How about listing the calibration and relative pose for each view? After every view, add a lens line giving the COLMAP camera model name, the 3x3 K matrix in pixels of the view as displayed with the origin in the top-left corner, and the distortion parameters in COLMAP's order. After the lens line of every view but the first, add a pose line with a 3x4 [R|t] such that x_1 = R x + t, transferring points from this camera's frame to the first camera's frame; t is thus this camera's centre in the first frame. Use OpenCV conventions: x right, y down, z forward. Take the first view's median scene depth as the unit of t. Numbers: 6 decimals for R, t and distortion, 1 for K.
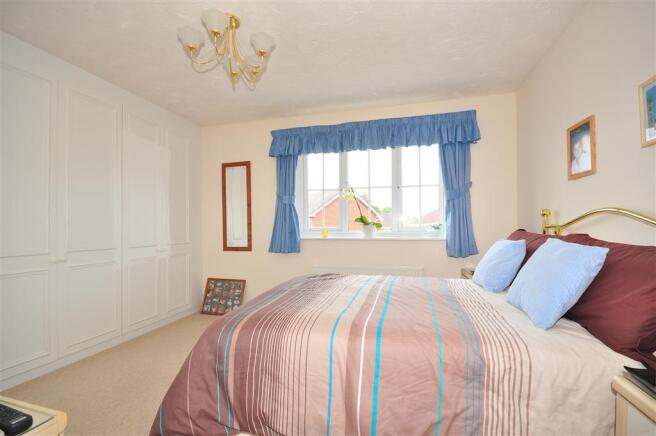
lens RADIAL K [[287.4, 0, 326.8], [0, 287.4, 224.6], [0, 0, 1]] dist [0.011963, -0.011694]
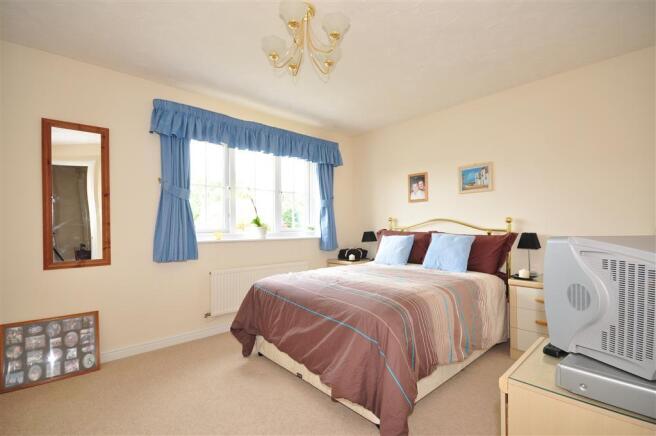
lens RADIAL K [[317.6, 0, 328.4], [0, 317.6, 230.0], [0, 0, 1]] dist [-0.000040, -0.000176]
pose [[0.521172, -0.005489, 0.853434, -0.690000], [-0.000815, 0.999976, 0.006929, 0.006470], [-0.853451, -0.004307, 0.521155, 0.209424]]
